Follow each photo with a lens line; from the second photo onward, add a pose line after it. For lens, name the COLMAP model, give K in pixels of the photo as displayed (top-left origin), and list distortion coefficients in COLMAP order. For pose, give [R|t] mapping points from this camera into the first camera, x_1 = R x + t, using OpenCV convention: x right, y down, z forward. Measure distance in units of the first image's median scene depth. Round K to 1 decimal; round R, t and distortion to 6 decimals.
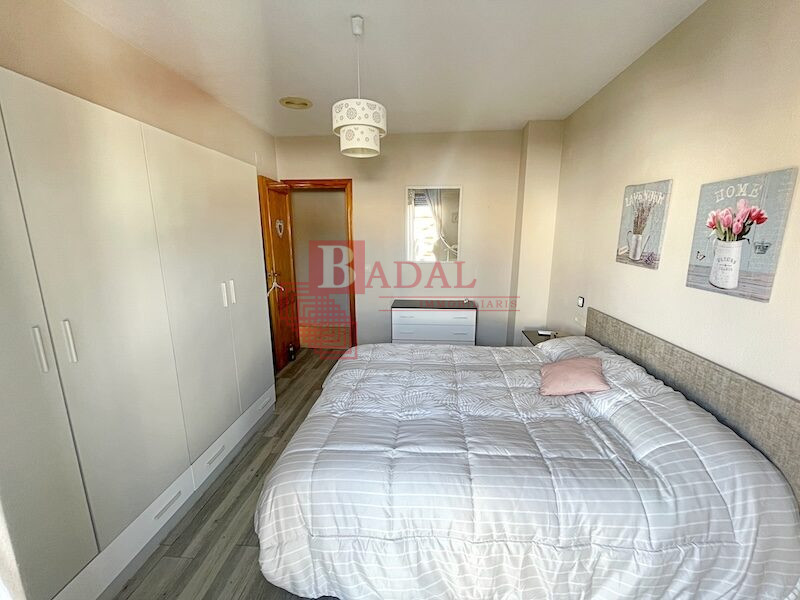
lens RADIAL K [[320.9, 0, 399.4], [0, 320.9, 299.1], [0, 0, 1]] dist [-0.004088, 0.000564]
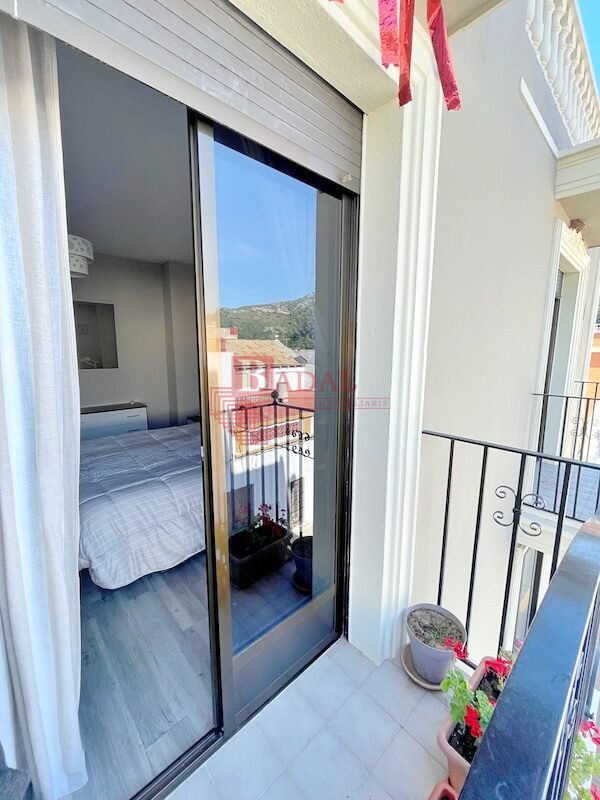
lens RADIAL K [[320.9, 0, 298.6], [0, 320.9, 400.1], [0, 0, 1]] dist [-0.004088, 0.000564]
pose [[0.666706, -0.112803, 0.736735, -0.507045], [0.144779, 0.989253, 0.020449, 0.125195], [-0.731124, 0.093030, 0.675872, -0.432519]]
